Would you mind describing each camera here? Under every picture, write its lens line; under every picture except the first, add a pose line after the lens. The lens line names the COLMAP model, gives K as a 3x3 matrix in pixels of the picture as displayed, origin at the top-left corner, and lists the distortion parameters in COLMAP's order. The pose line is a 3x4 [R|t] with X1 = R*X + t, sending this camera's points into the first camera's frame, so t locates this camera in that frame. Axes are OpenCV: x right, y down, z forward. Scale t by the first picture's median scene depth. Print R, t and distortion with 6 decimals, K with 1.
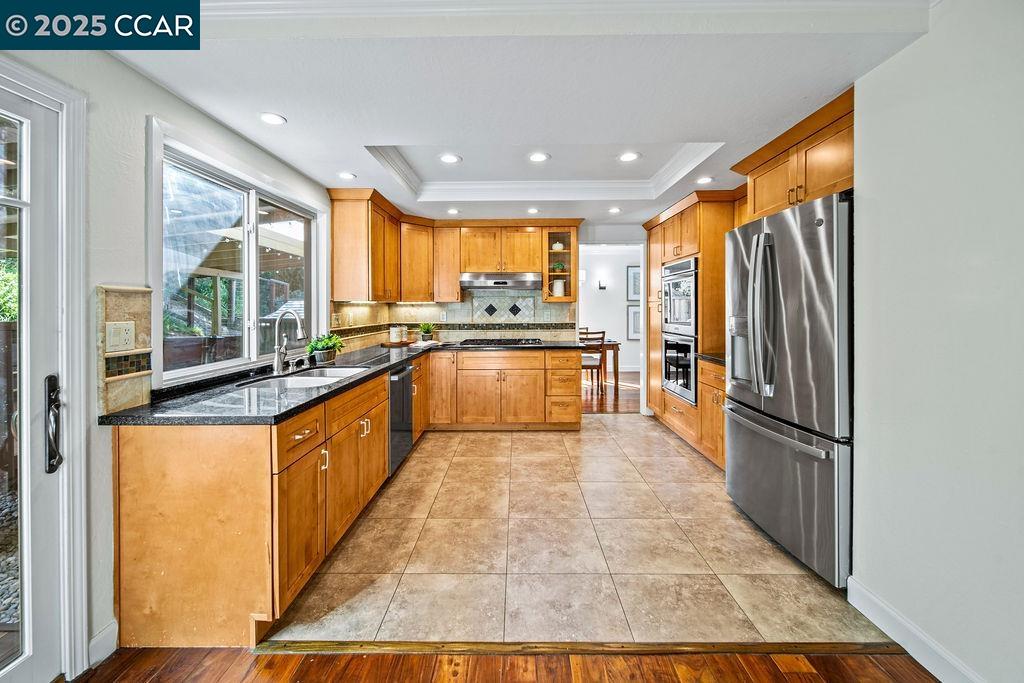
lens RADIAL K [[394.1, 0, 512.8], [0, 394.1, 308.7], [0, 0, 1]] dist [0.000178, 0.000095]
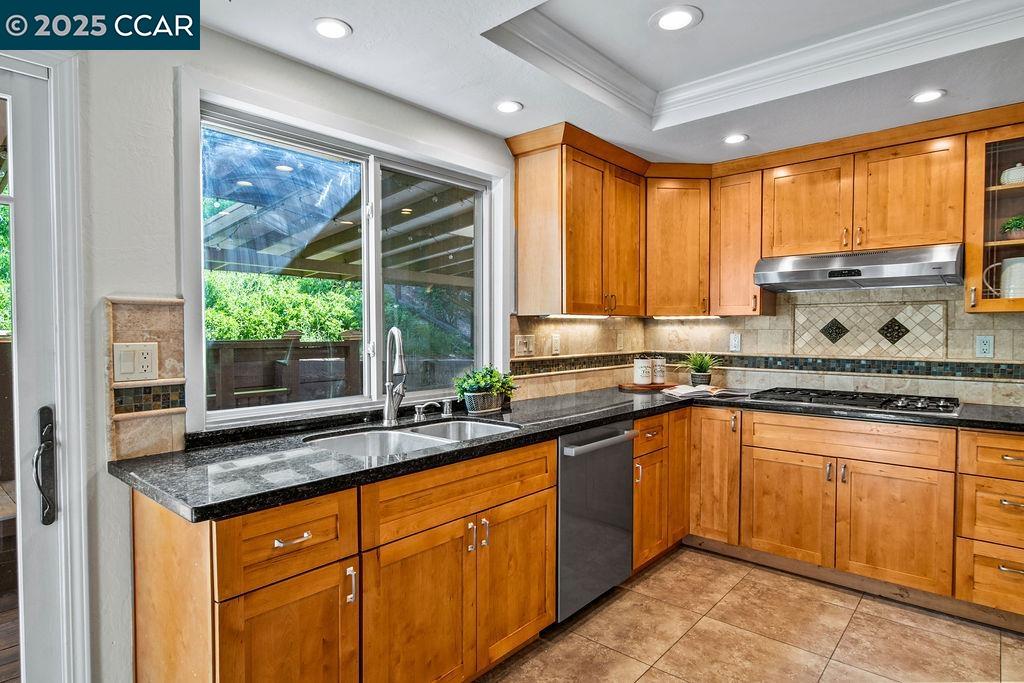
lens RADIAL K [[557.4, 0, 511.1], [0, 557.4, 346.5], [0, 0, 1]] dist [-0.001618, -0.001726]
pose [[0.758840, 0.023701, -0.650845, 0.103957], [-0.002440, 0.999434, 0.033550, 0.000725], [0.651272, -0.023871, 0.758469, 0.246671]]
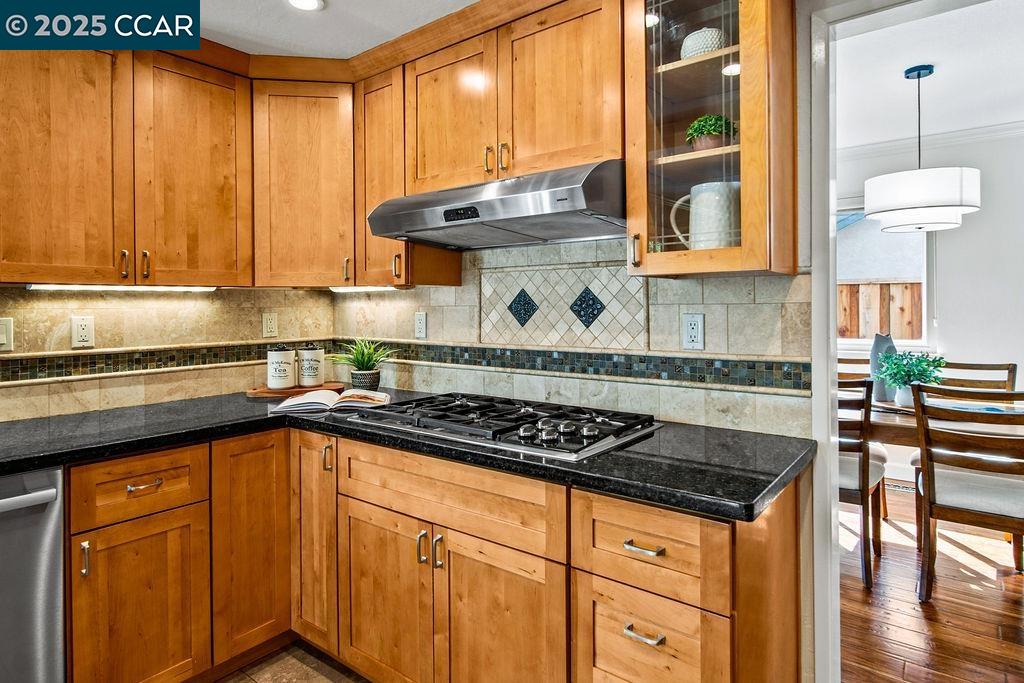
lens RADIAL K [[577.9, 0, 509.4], [0, 577.9, 304.6], [0, 0, 1]] dist [-0.001730, -0.000495]
pose [[0.792960, -0.003100, -0.609266, 0.259540], [0.004239, 0.999991, 0.000428, 0.000801], [0.609260, -0.002922, 0.792965, 0.711704]]
